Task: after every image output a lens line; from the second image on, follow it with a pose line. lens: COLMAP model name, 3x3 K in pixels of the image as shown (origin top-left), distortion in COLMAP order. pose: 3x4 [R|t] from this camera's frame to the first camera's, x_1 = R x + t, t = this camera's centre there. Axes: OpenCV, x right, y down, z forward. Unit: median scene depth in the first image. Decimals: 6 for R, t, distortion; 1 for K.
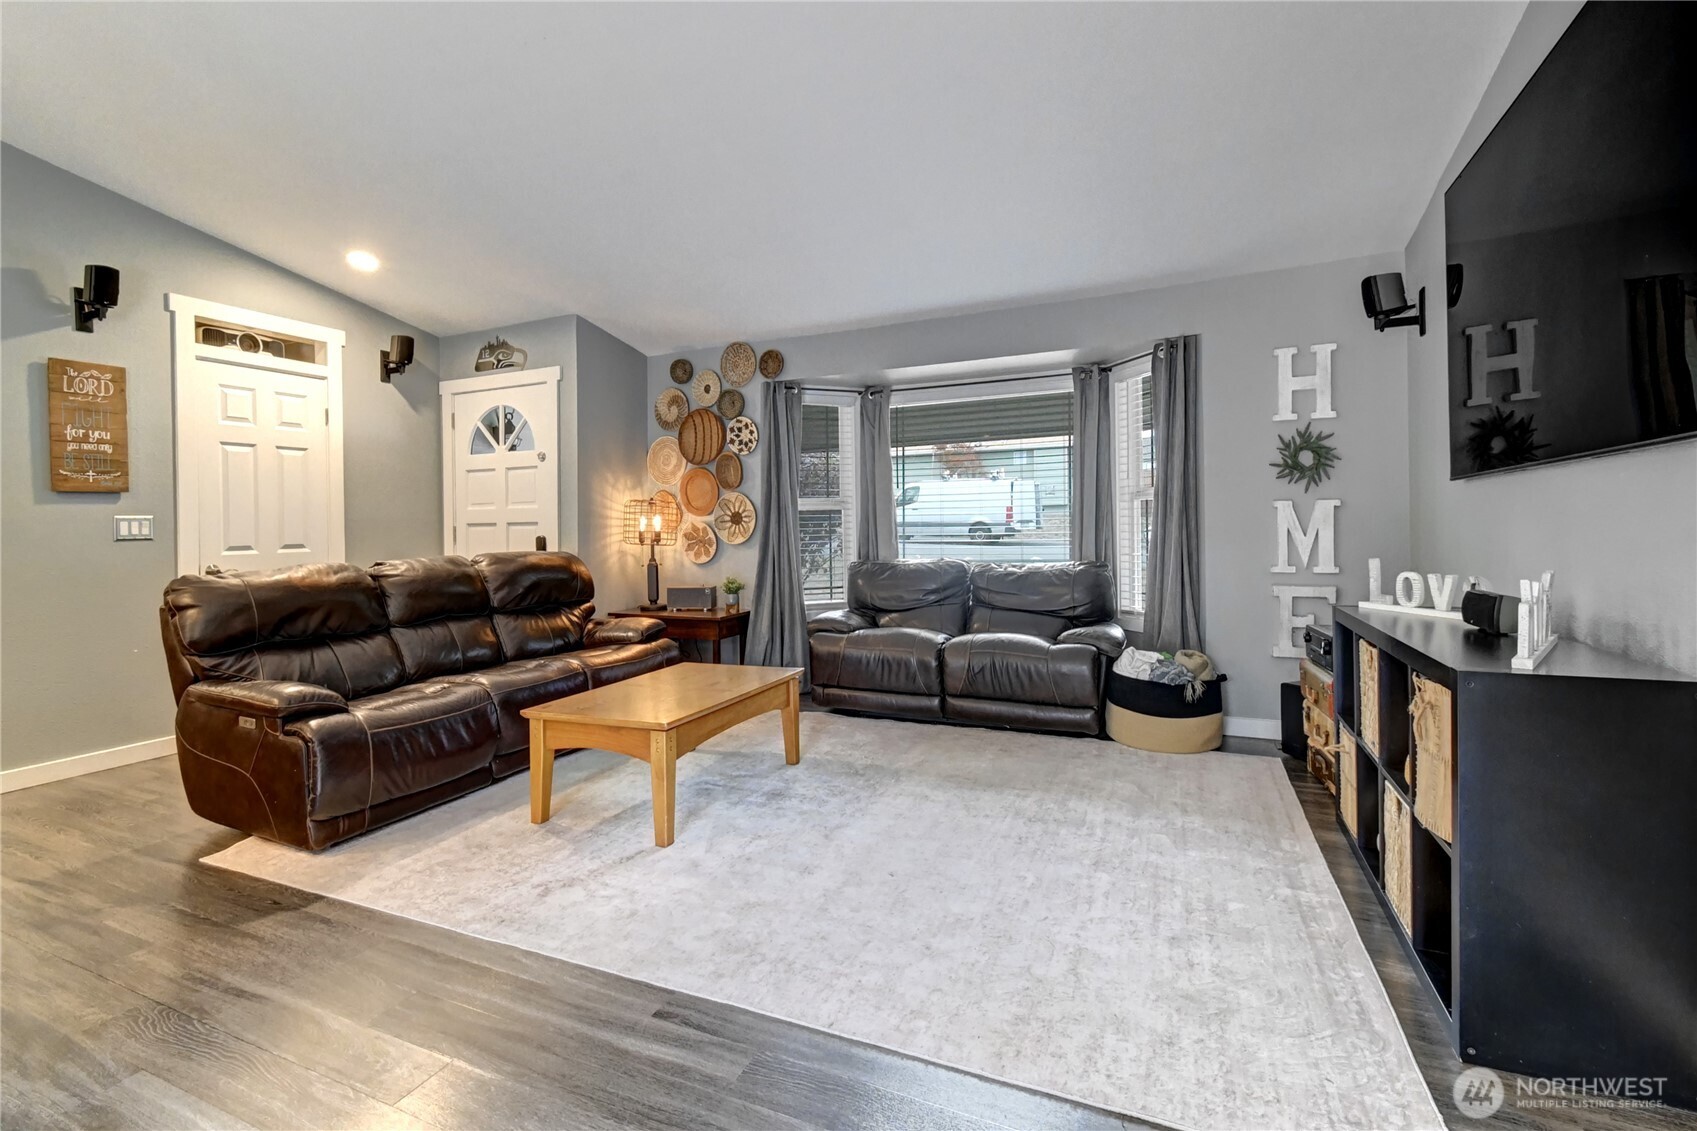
lens RADIAL K [[781.0, 0, 845.5], [0, 781.0, 531.4], [0, 0, 1]] dist [0.005268, -0.003018]
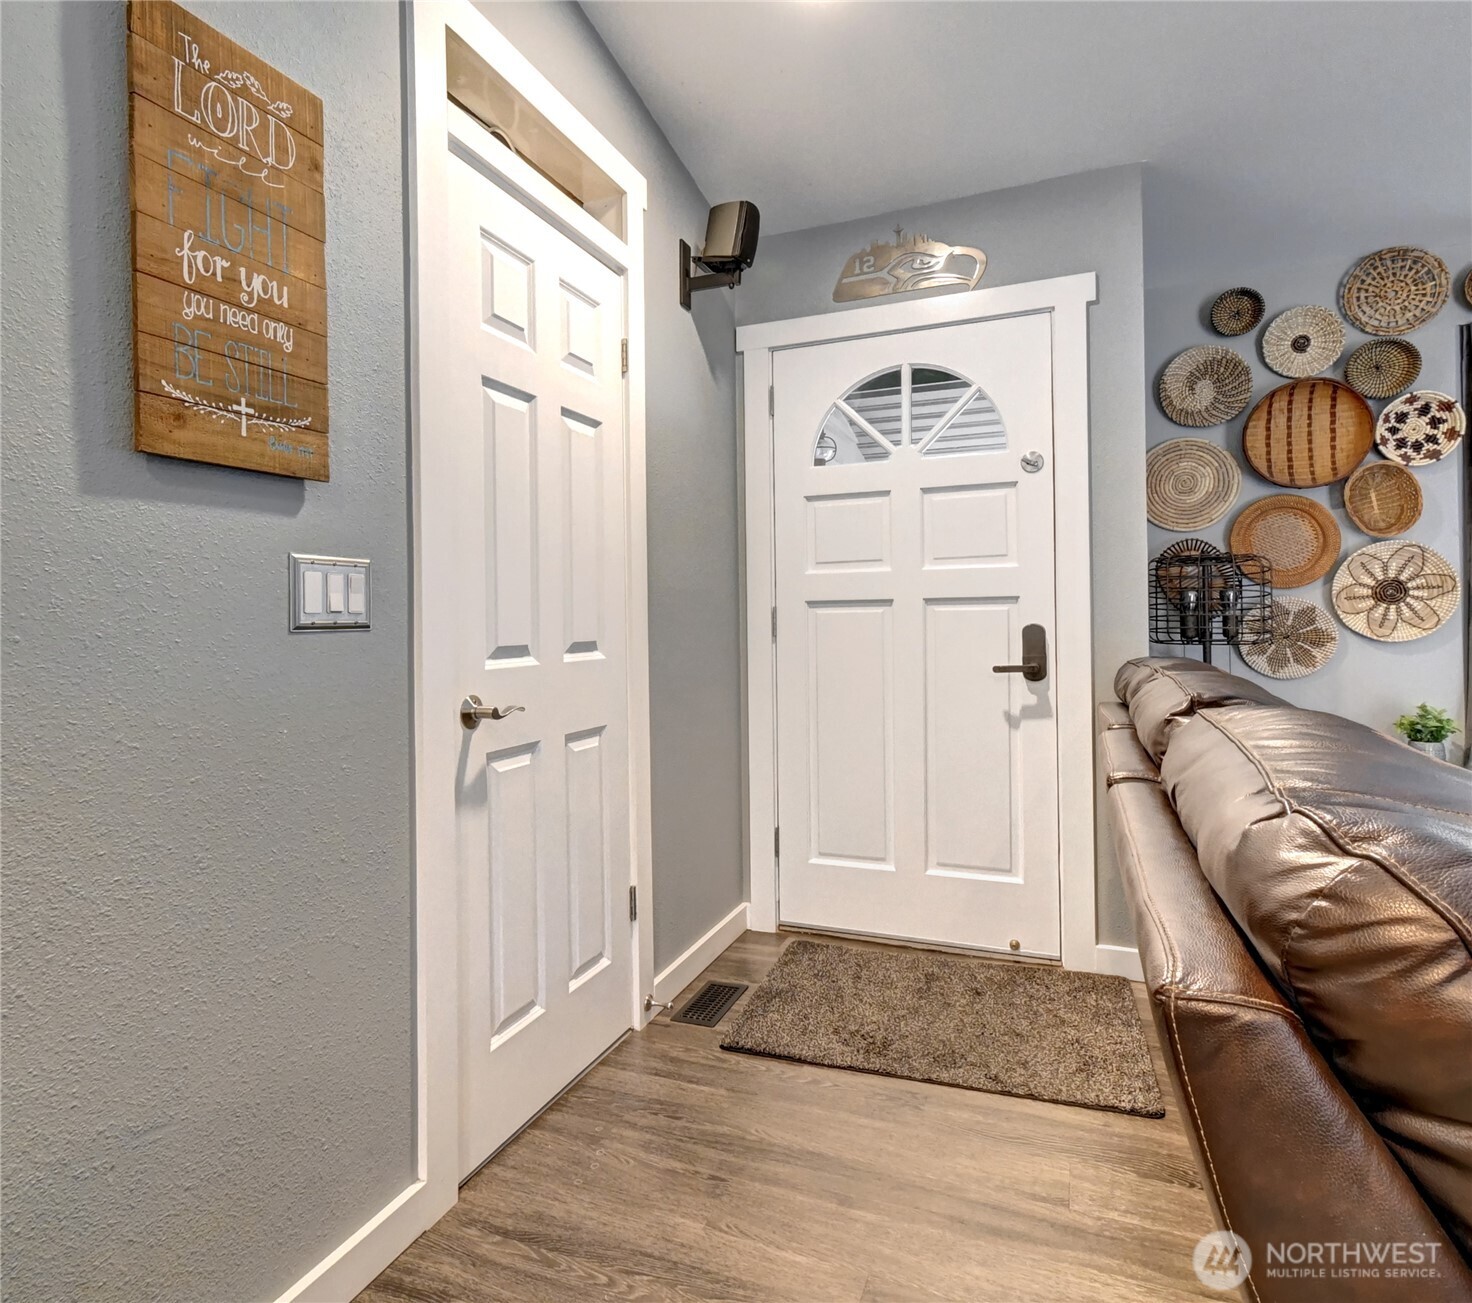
lens RADIAL K [[828.4, 0, 781.6], [0, 828.4, 612.7], [0, 0, 1]] dist [0.003353, 0.002269]
pose [[0.996057, 0.003669, 0.088643, -0.655181], [-0.002129, 0.999845, -0.017458, 0.008491], [-0.088693, 0.017200, 0.995911, 0.553869]]
